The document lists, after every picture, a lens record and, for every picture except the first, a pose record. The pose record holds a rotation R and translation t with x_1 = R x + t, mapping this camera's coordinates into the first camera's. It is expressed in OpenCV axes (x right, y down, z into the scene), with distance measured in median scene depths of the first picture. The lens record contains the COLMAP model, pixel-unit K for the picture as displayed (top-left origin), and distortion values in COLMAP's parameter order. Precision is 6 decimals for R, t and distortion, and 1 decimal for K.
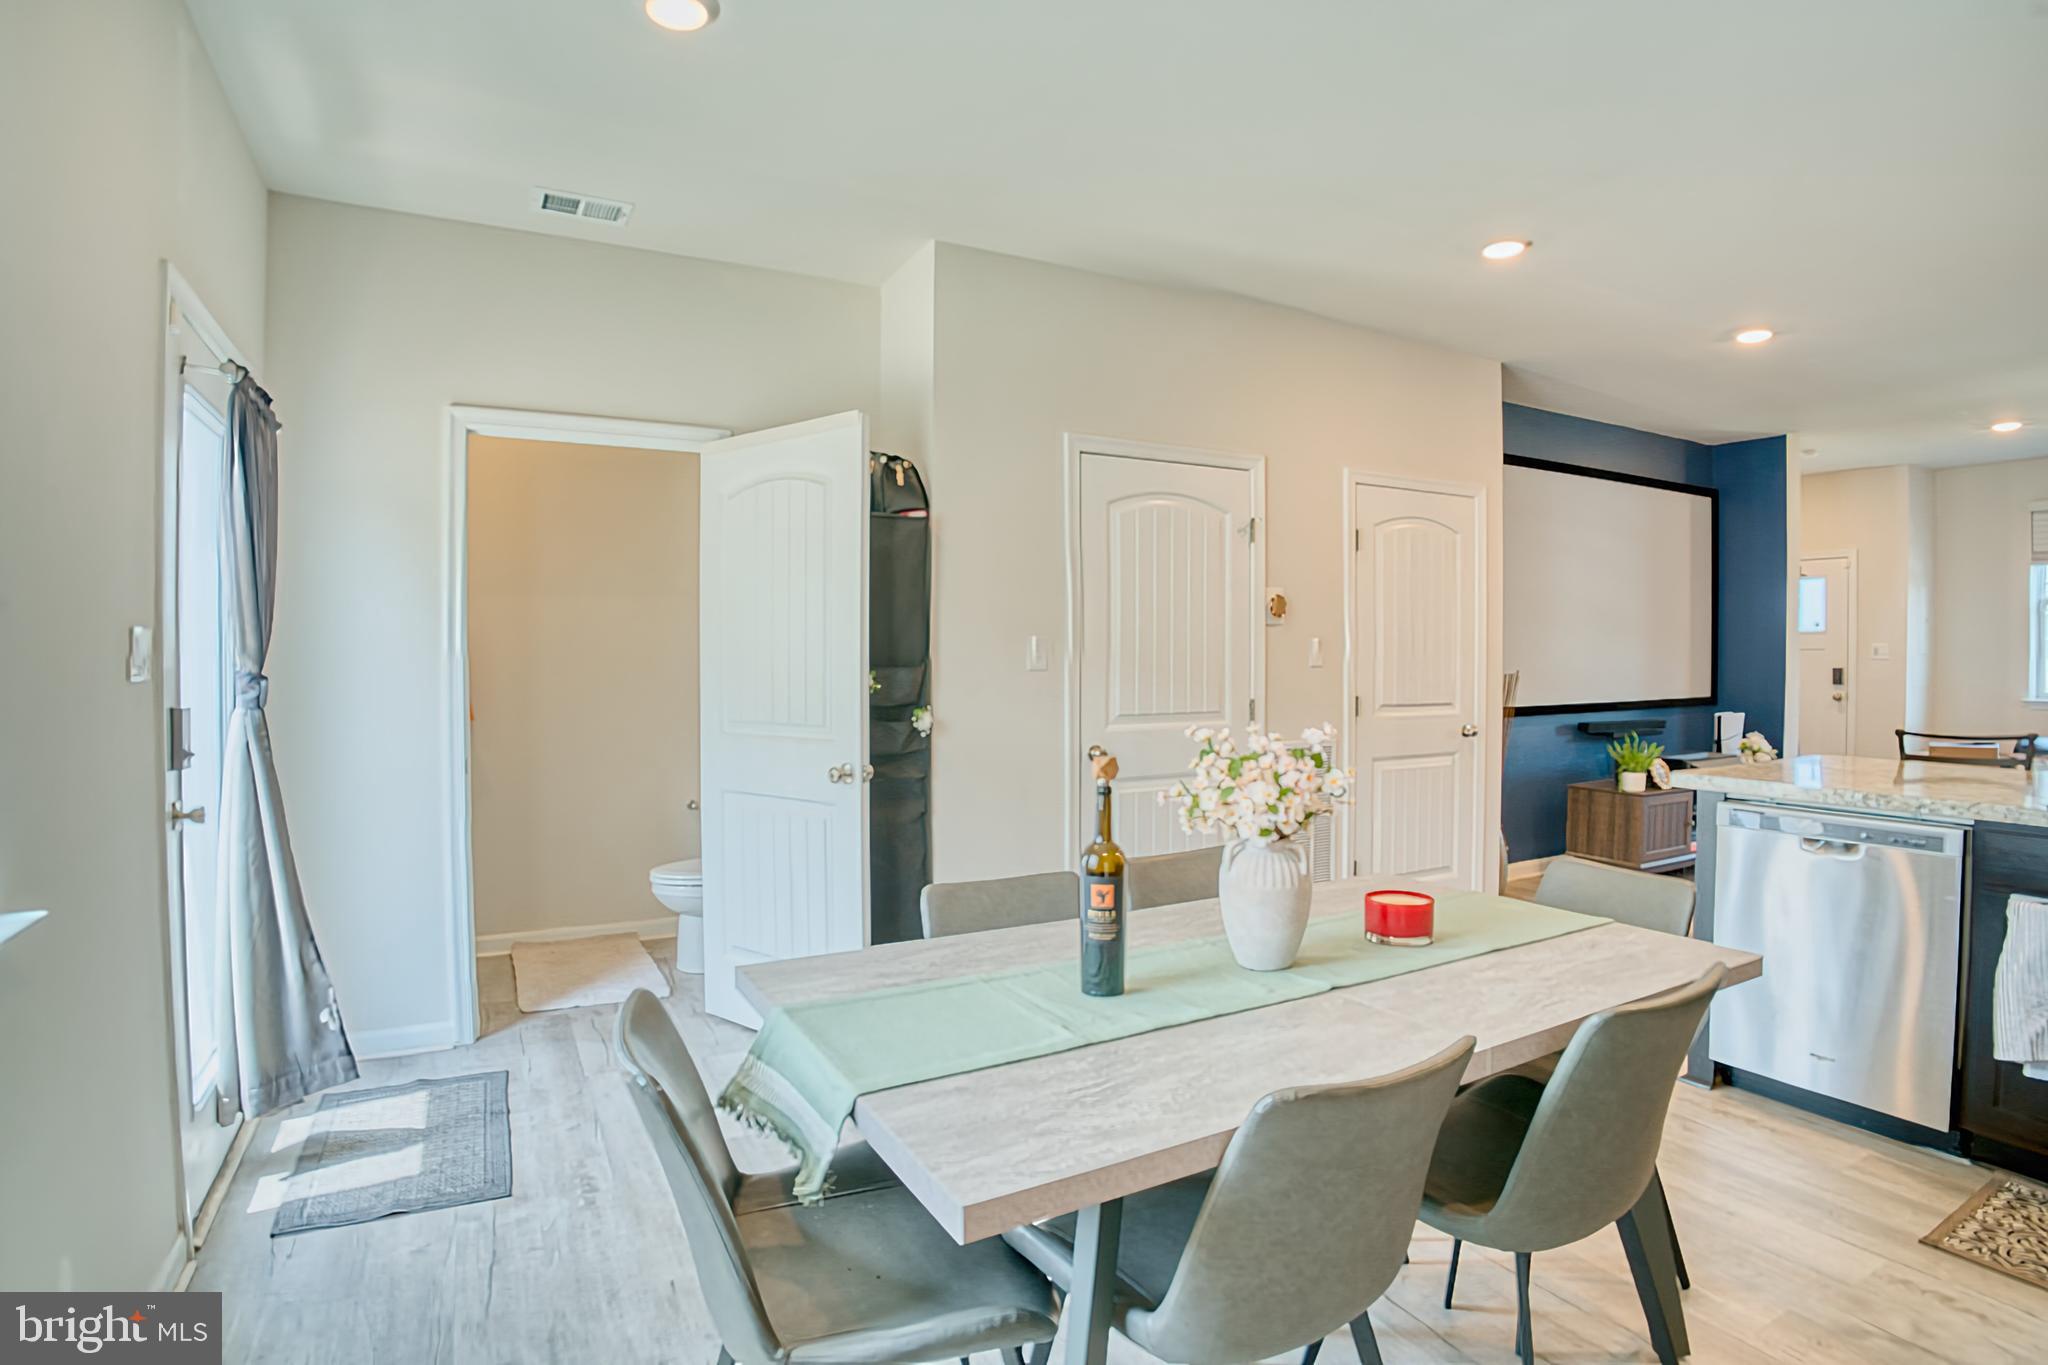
lens RADIAL K [[1032.4, 0, 1024.4], [0, 1032.4, 671.0], [0, 0, 1]] dist [-0.090503, 0.019190]
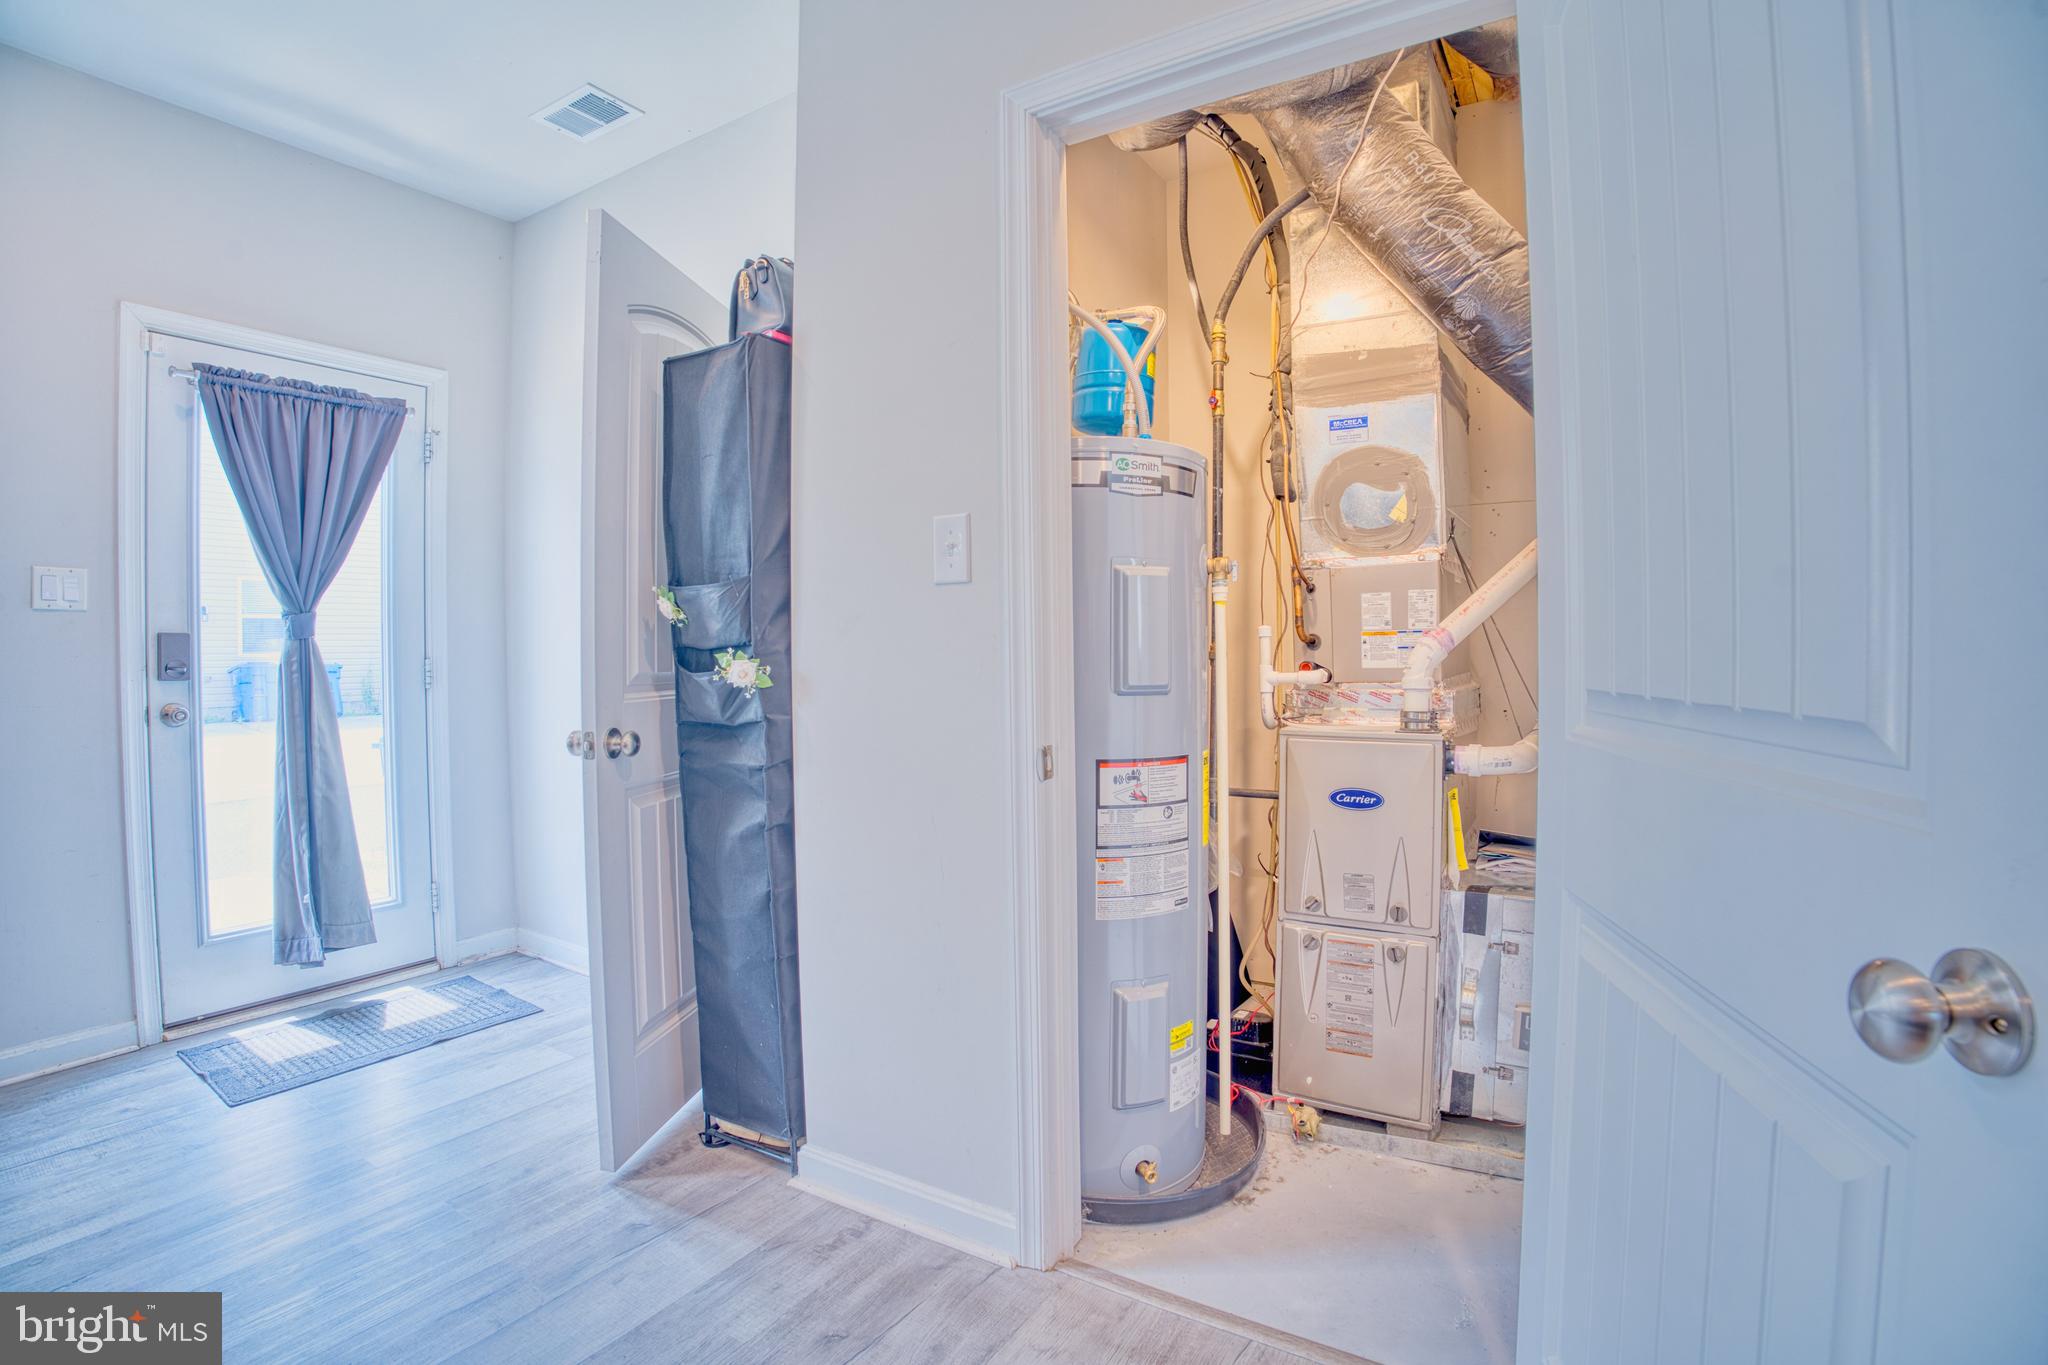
lens RADIAL K [[956.1, 0, 1026.4], [0, 956.1, 667.4], [0, 0, 1]] dist [-0.109809, 0.026030]
pose [[0.496909, 0.016159, -0.867652, 0.292548], [-0.005580, 0.999865, 0.015425, 0.022416], [0.867785, -0.002823, 0.496932, 0.544451]]
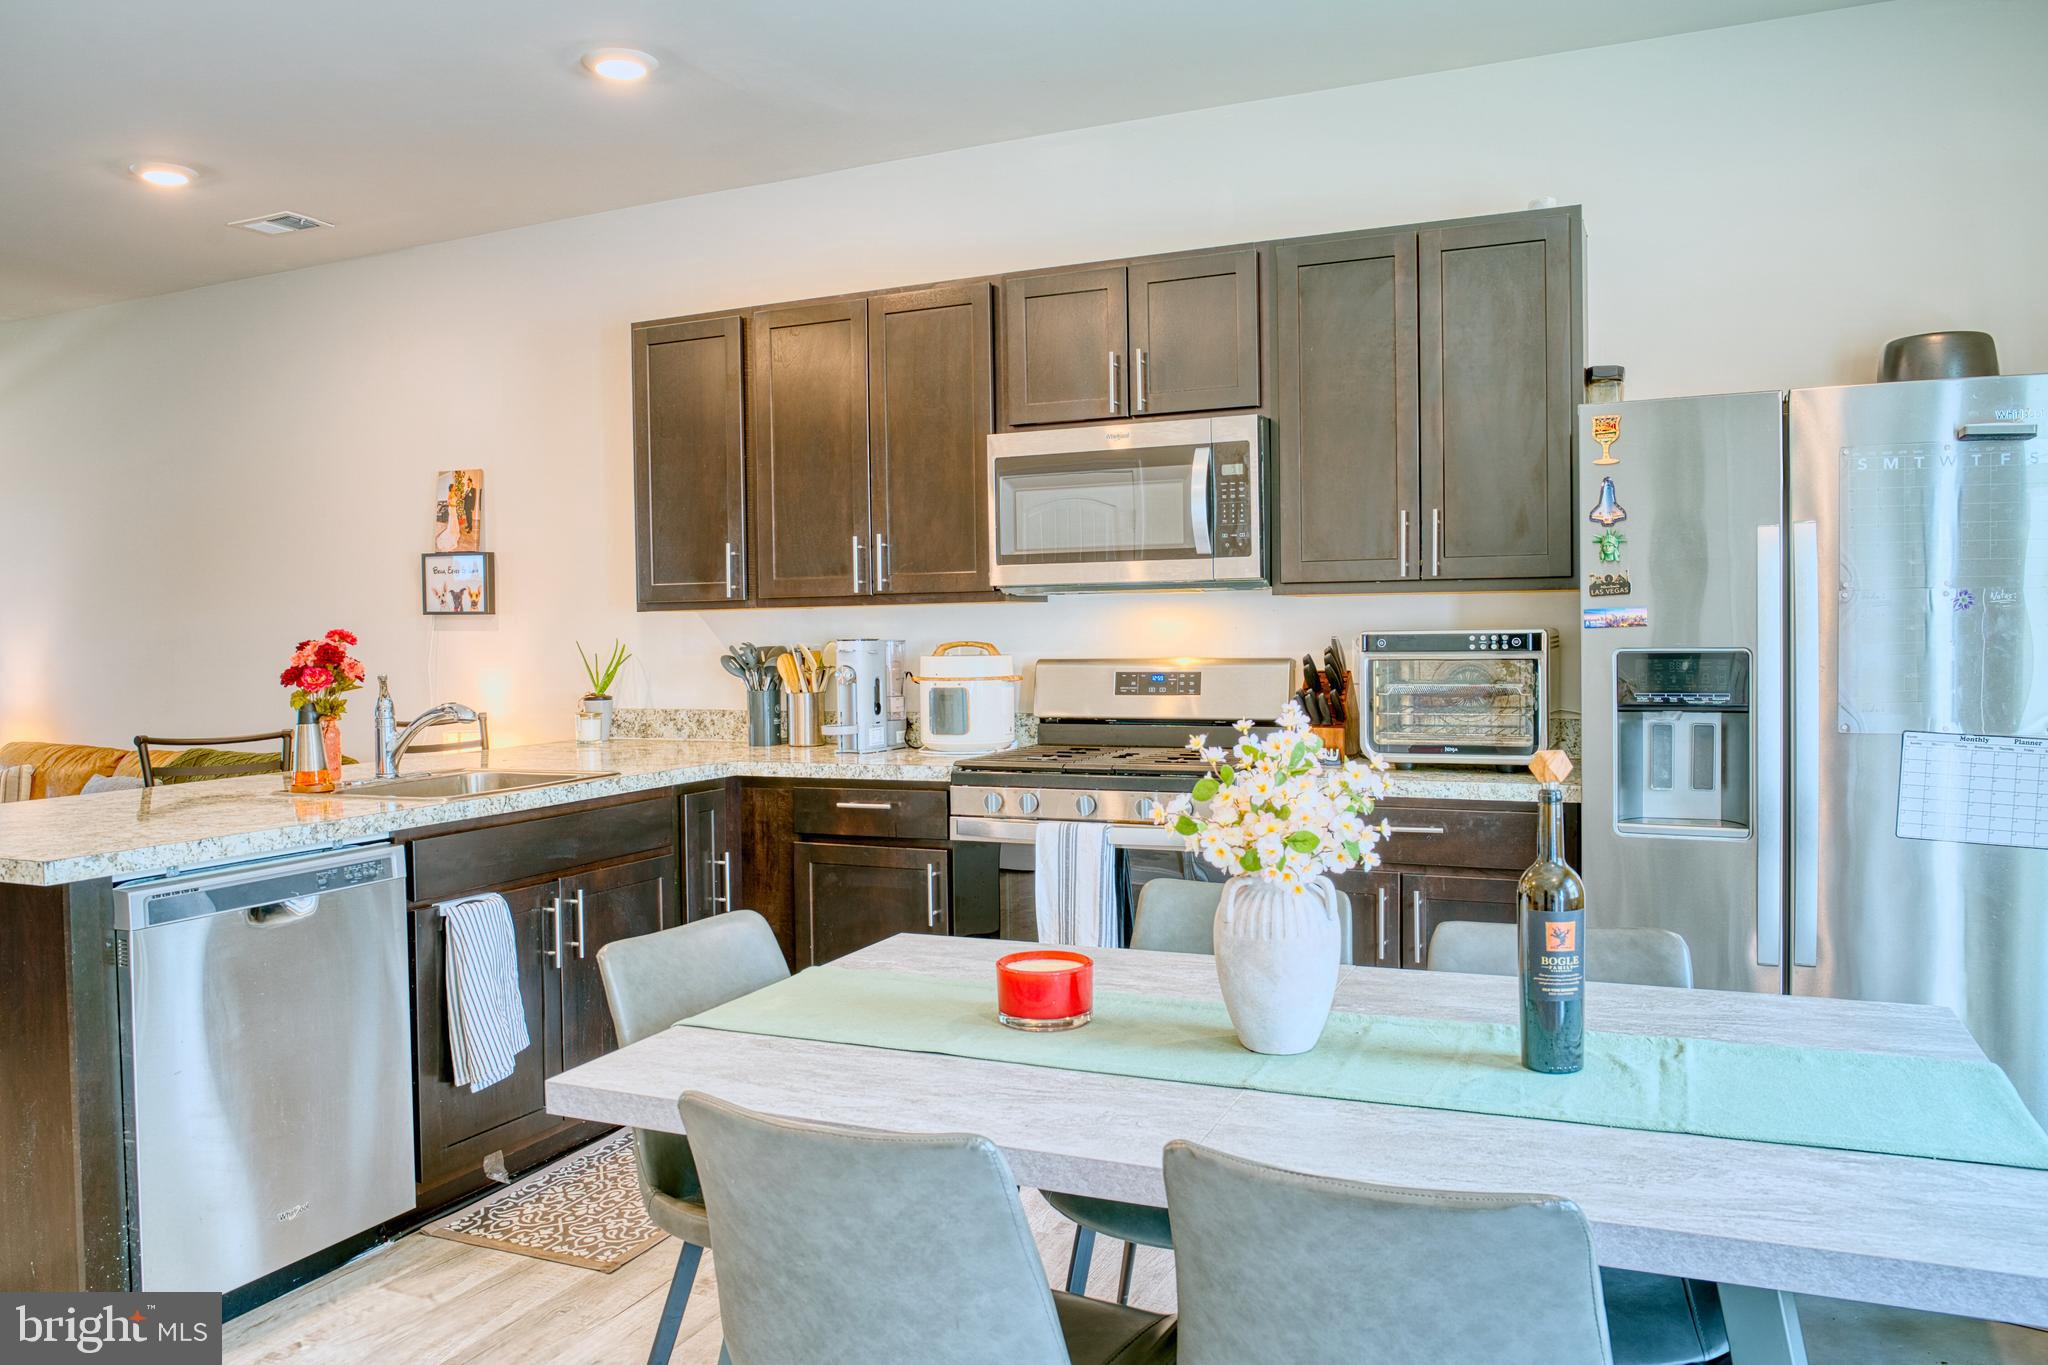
lens RADIAL K [[1427.6, 0, 1079.5], [0, 1427.6, 685.6], [0, 0, 1]] dist [-0.057893, -0.000267]
pose [[-0.625540, -0.017453, 0.779997, -0.146015], [0.024034, 0.998844, 0.041624, -0.003850], [-0.779822, 0.044784, -0.624398, 0.552239]]
